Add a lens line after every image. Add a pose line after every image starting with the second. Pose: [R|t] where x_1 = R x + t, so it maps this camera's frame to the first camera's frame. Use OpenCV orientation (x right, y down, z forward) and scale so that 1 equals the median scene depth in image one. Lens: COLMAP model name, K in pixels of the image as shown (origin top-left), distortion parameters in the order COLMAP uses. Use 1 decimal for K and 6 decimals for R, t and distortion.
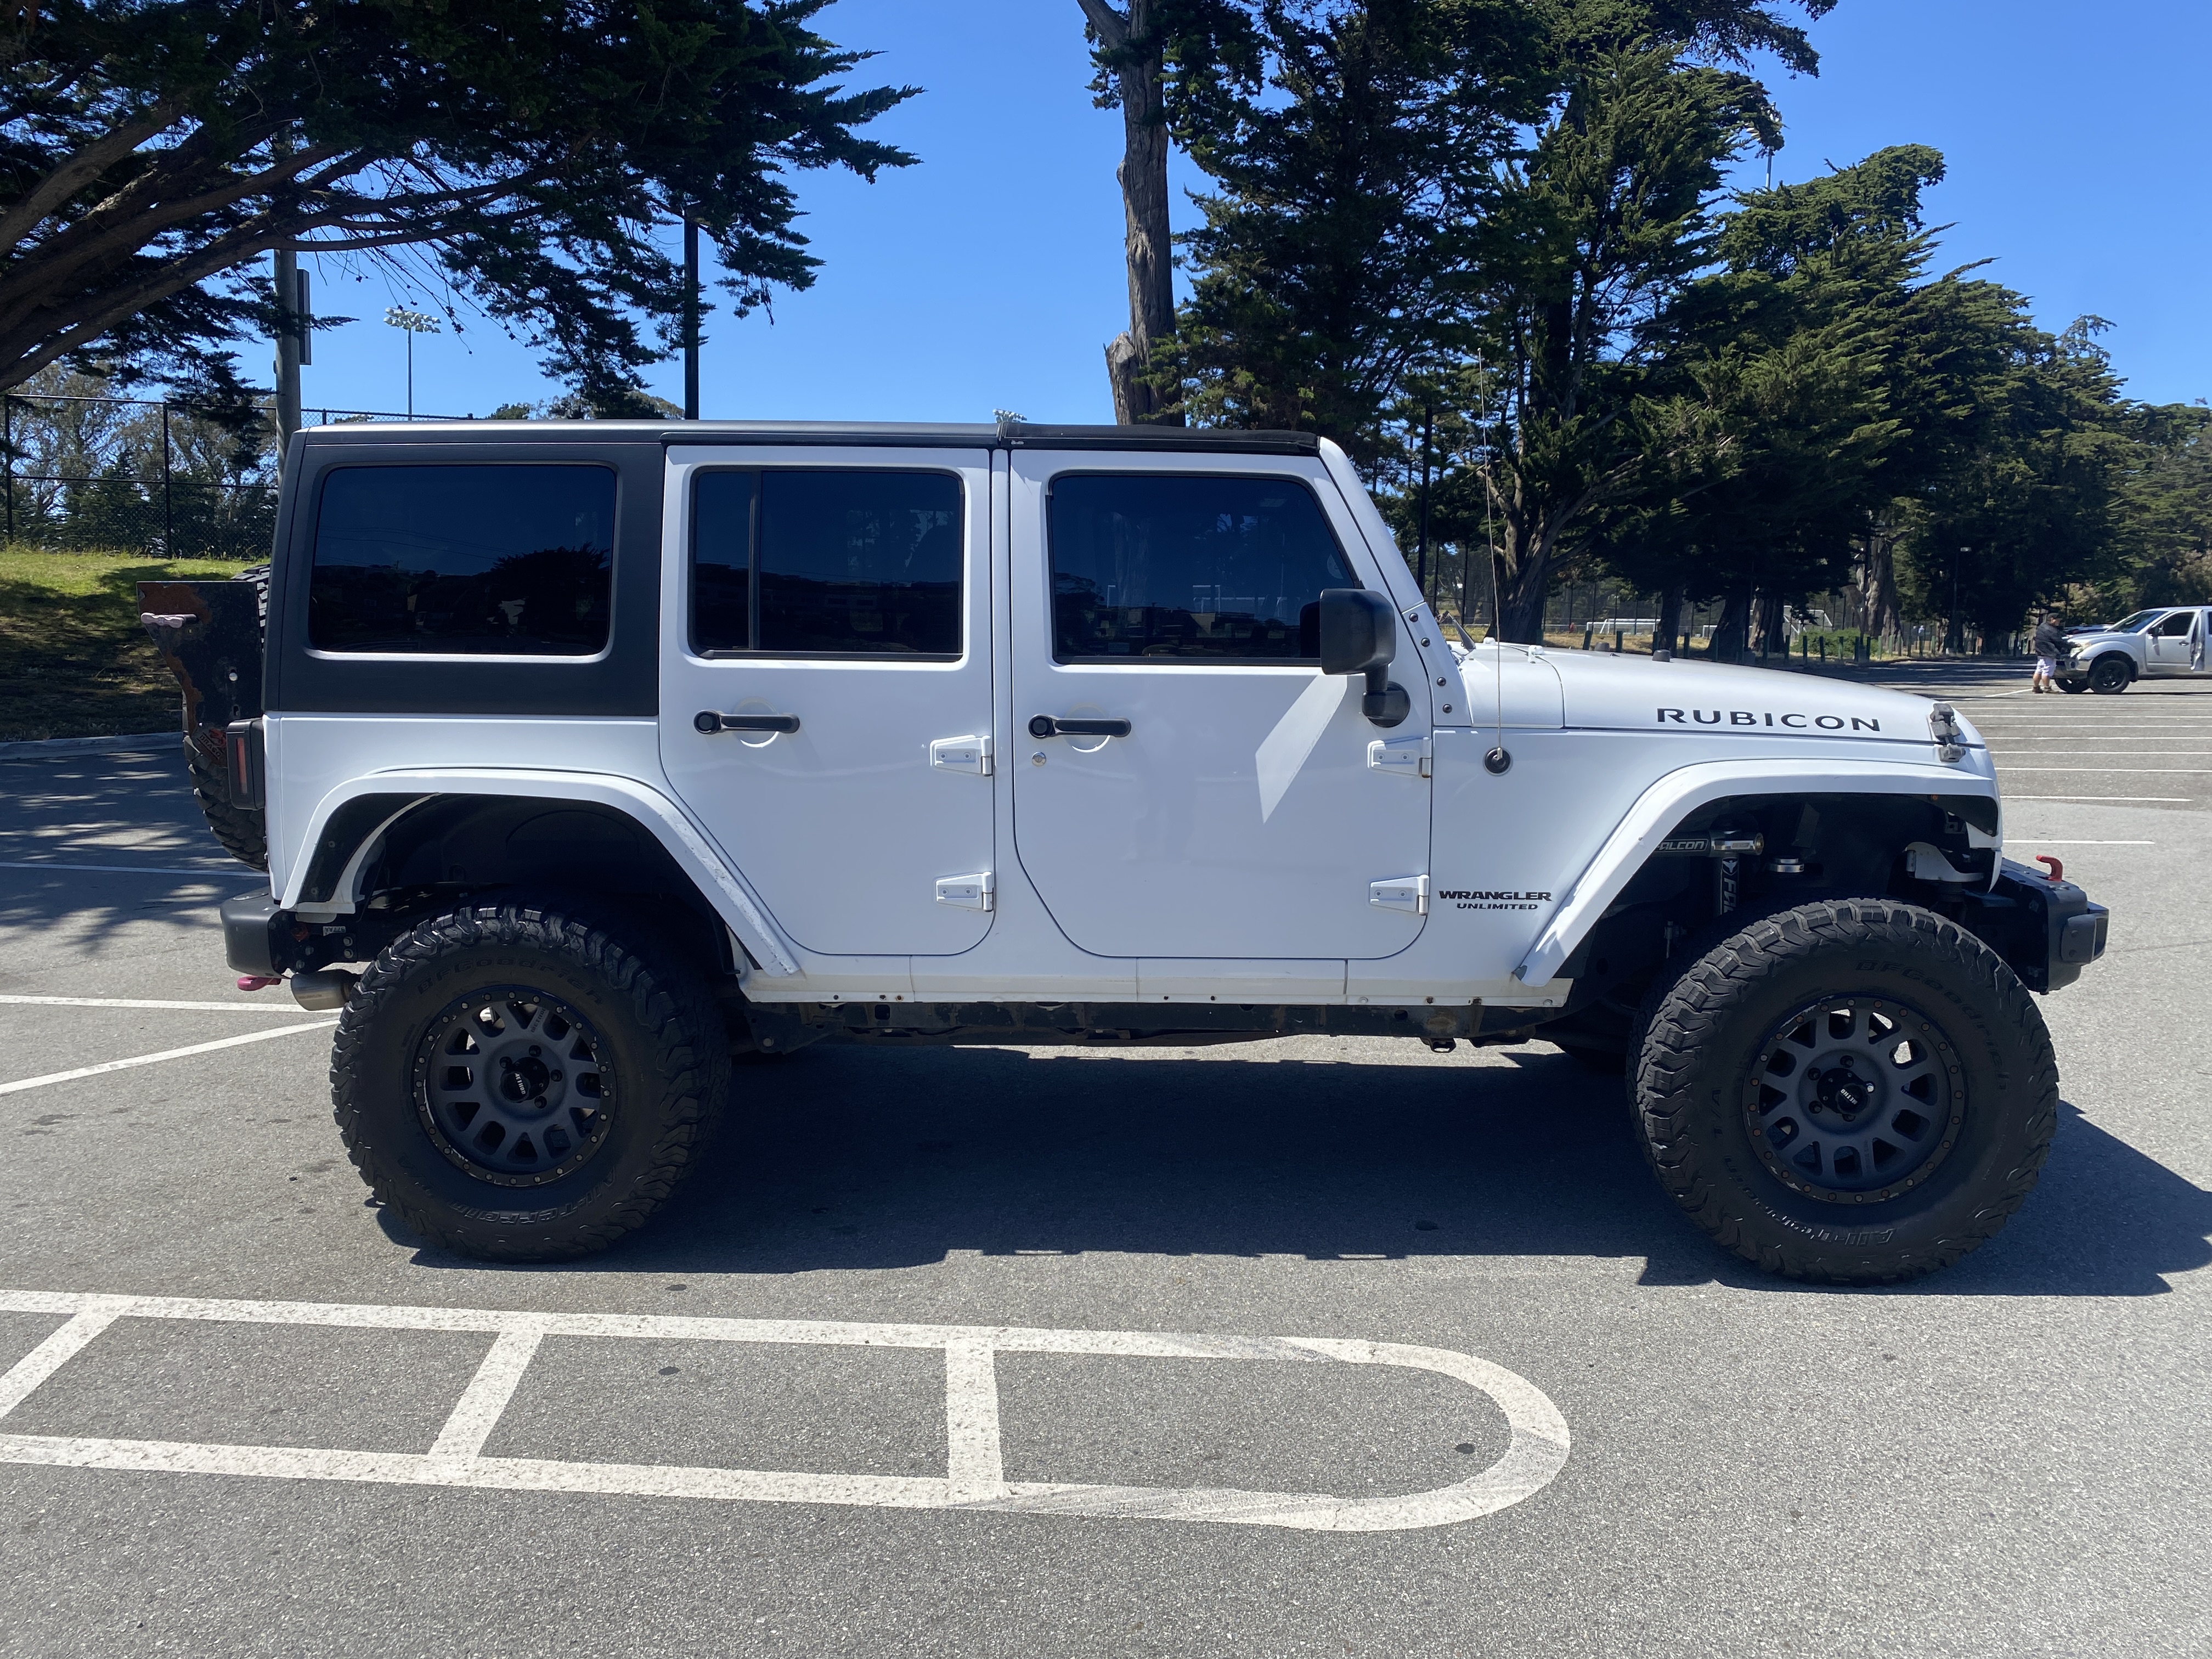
lens RADIAL K [[1690.0, 0, 1115.9], [0, 1690.0, 844.5], [0, 0, 1]] dist [0.019351, -0.009105]
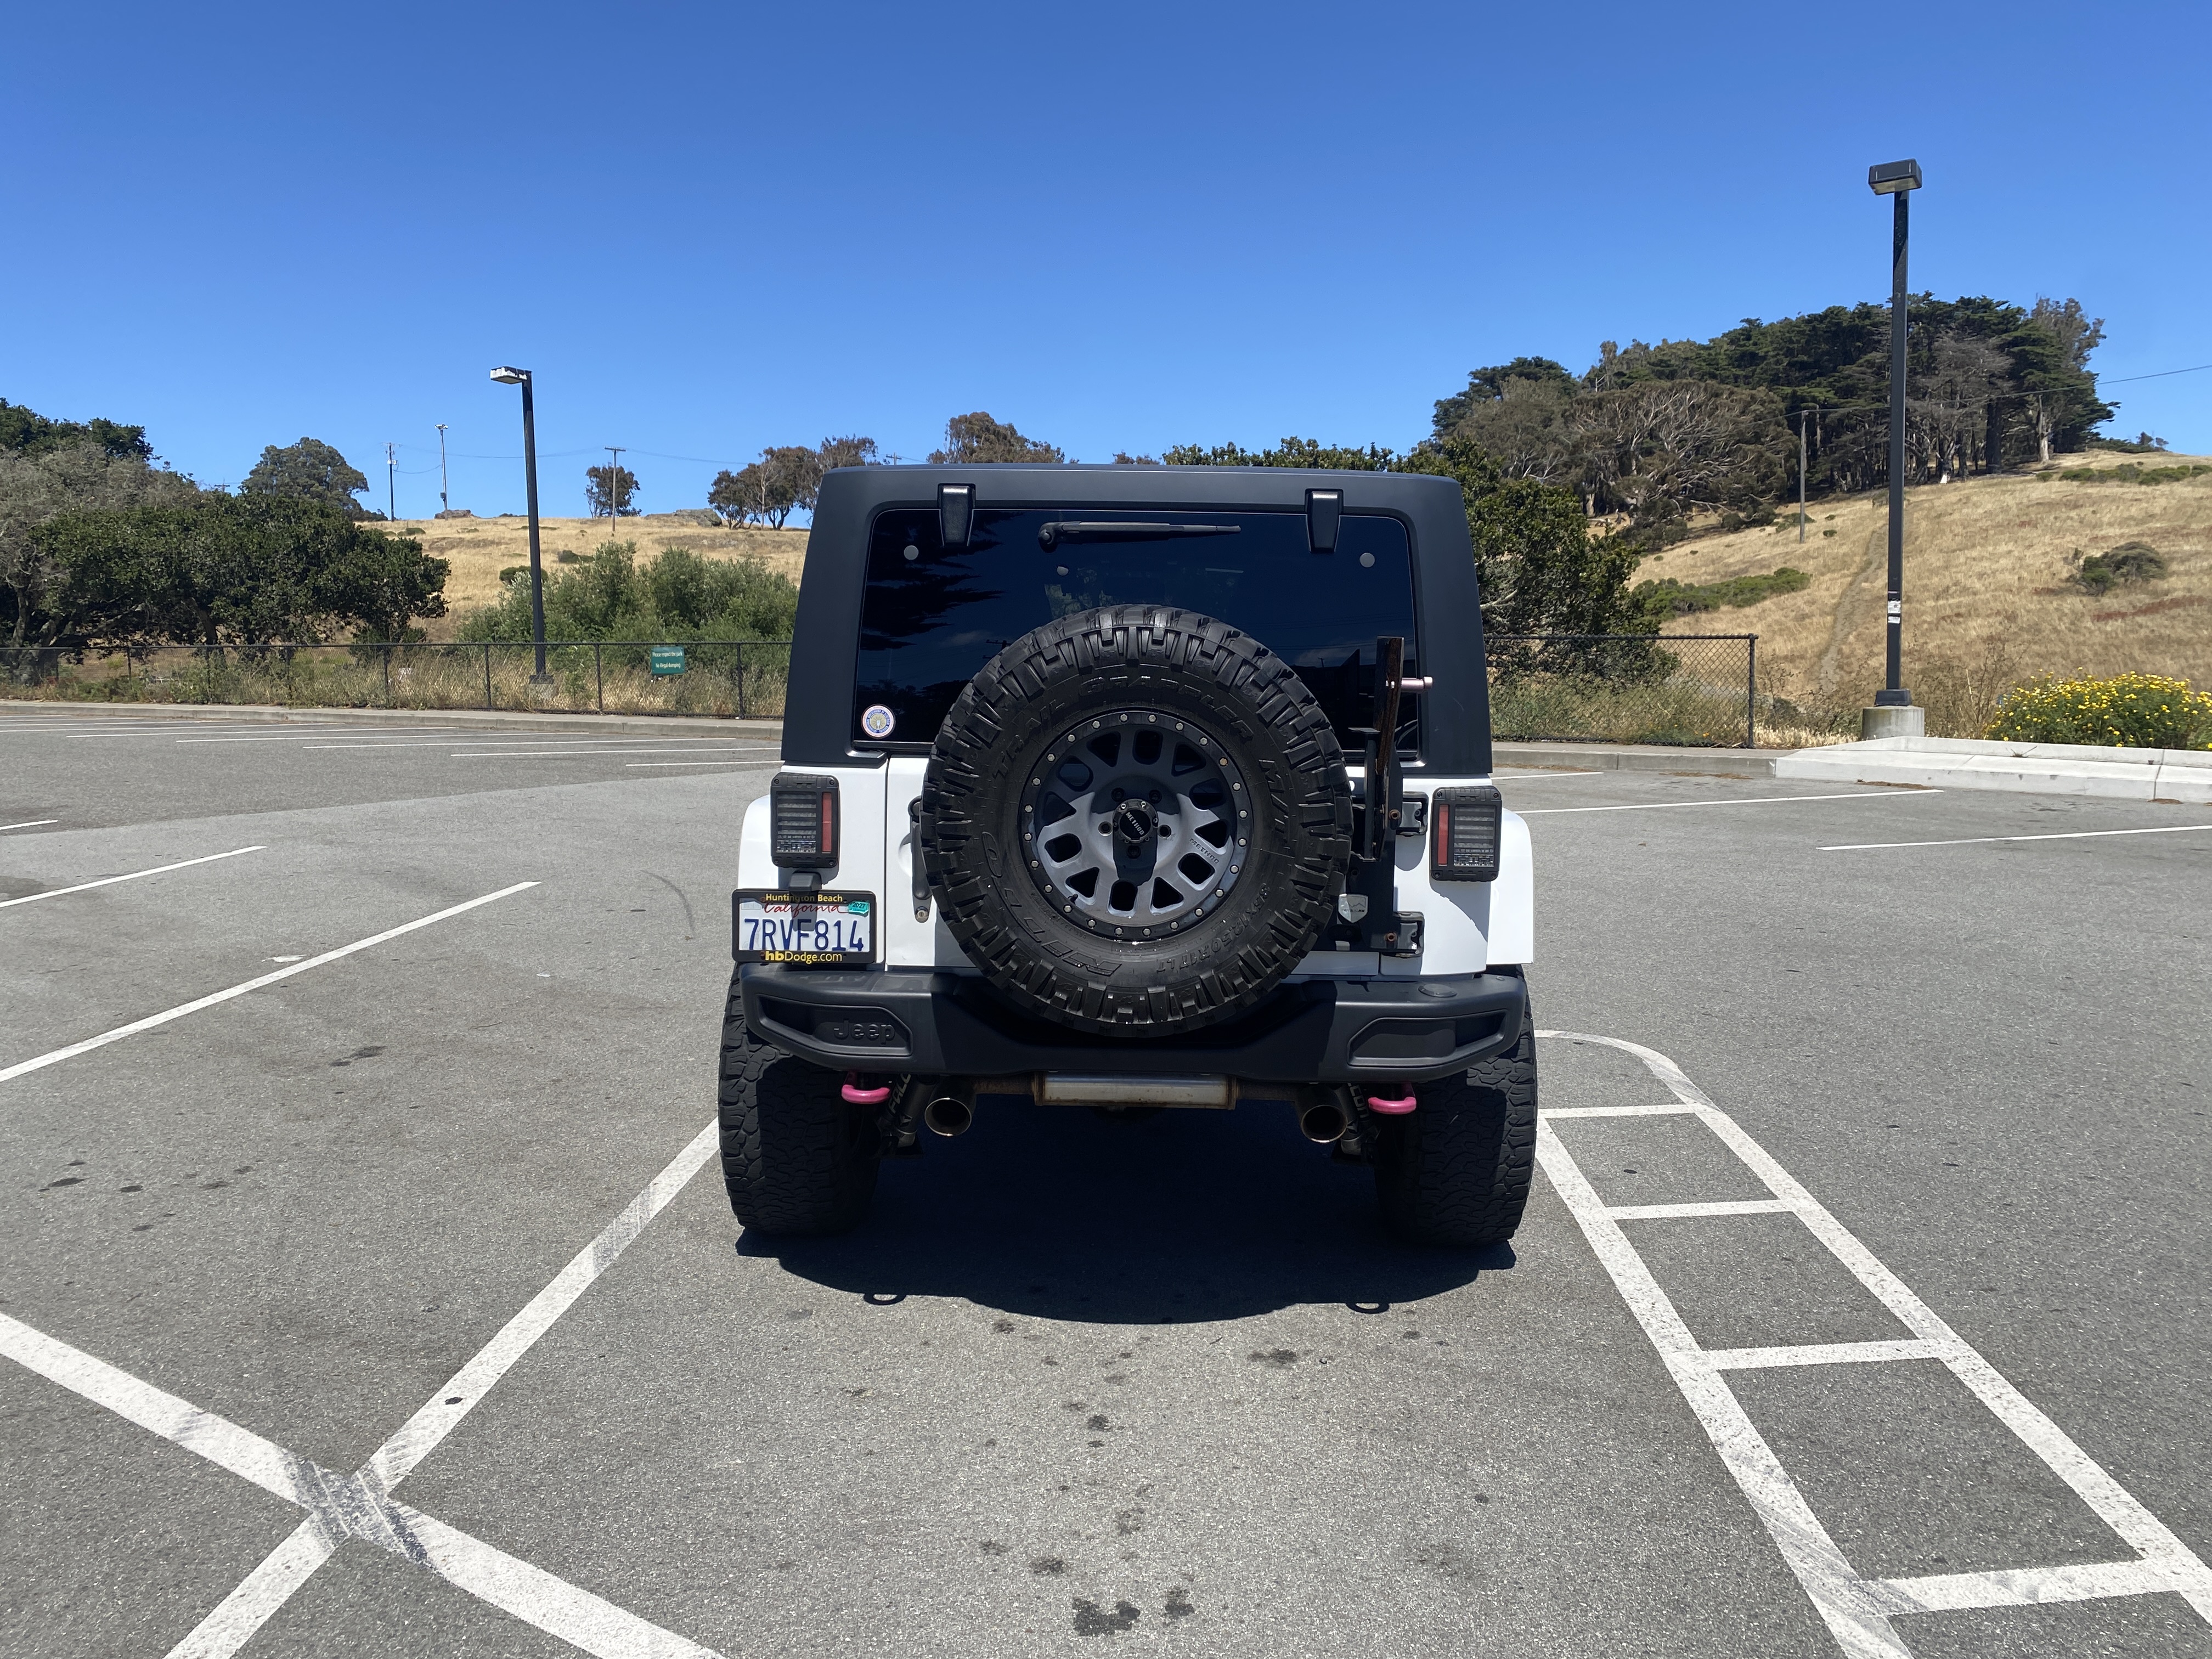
lens RADIAL K [[1690.0, 0, 1115.9], [0, 1690.0, 844.5], [0, 0, 1]] dist [0.019351, -0.009105]
pose [[-0.048807, -0.123583, 0.991133, -1.484051], [0.134608, 0.982449, 0.129128, -0.197001], [-0.989696, 0.139717, -0.031315, 1.285710]]
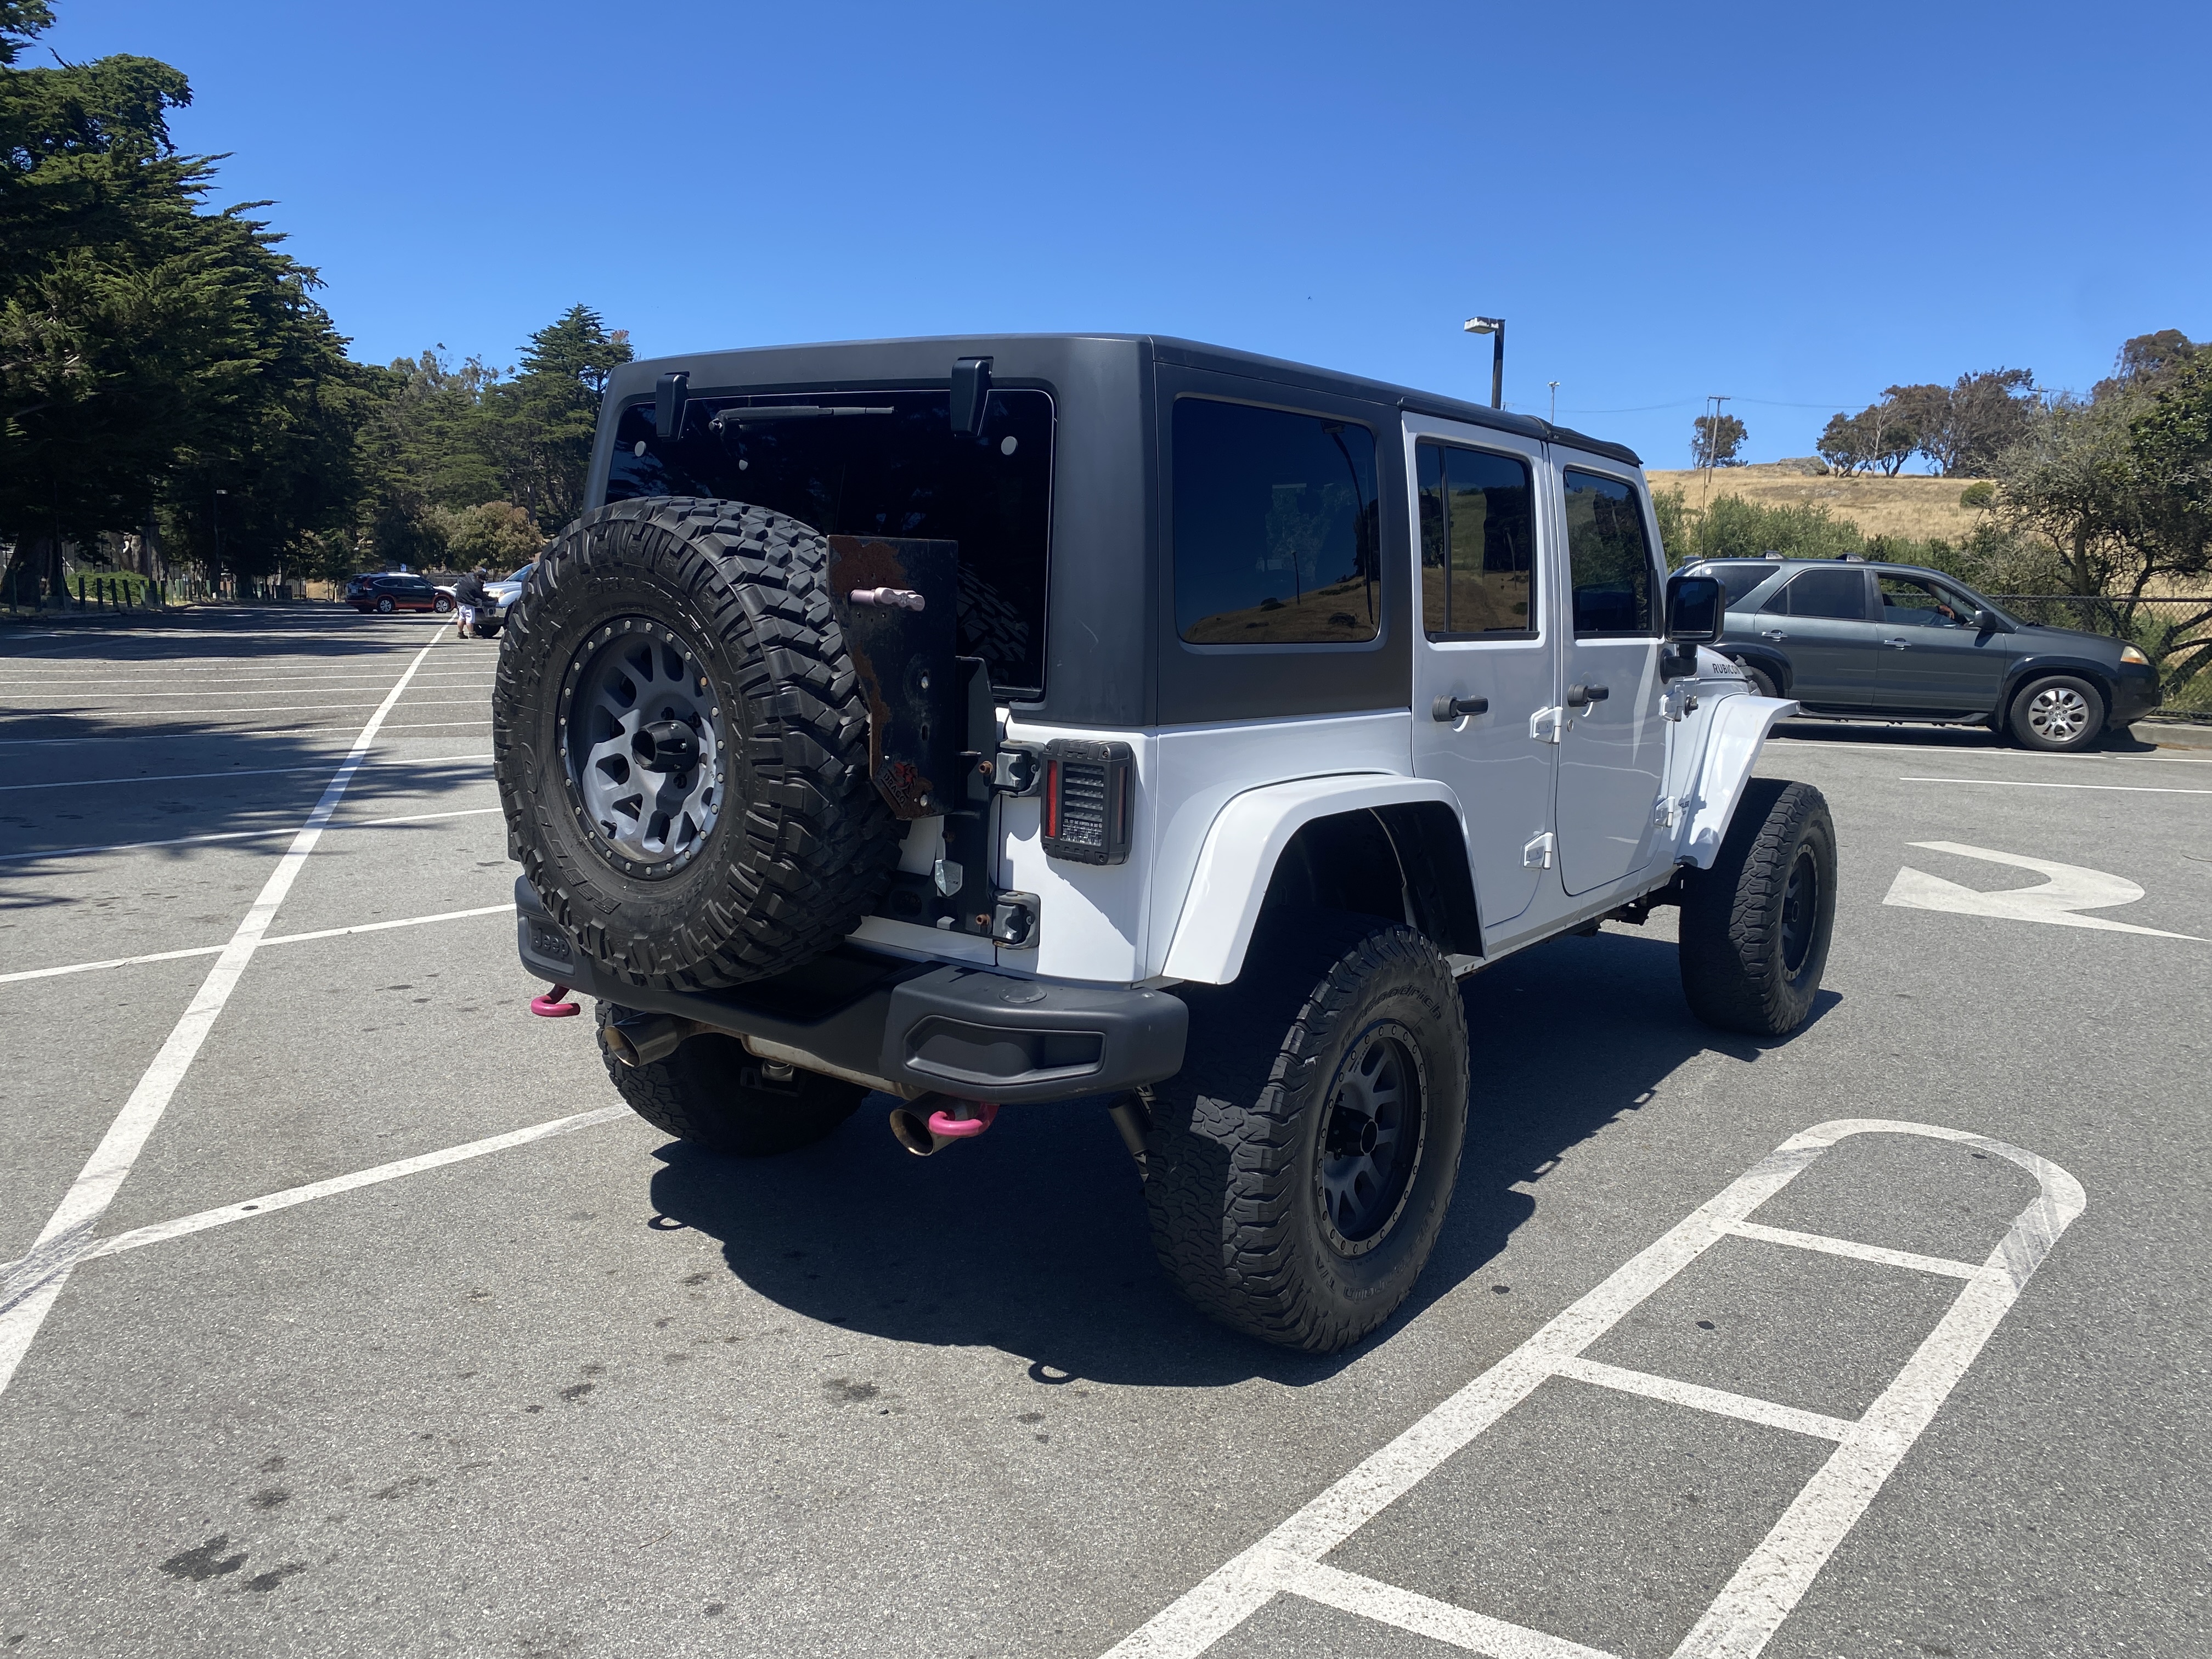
lens RADIAL K [[1690.0, 0, 1115.9], [0, 1690.0, 844.5], [0, 0, 1]] dist [0.019351, -0.009105]
pose [[0.547772, -0.119856, 0.827997, -1.146844], [0.092483, 0.992294, 0.082456, -0.092124], [-0.831500, 0.031408, 0.554636, 0.631341]]
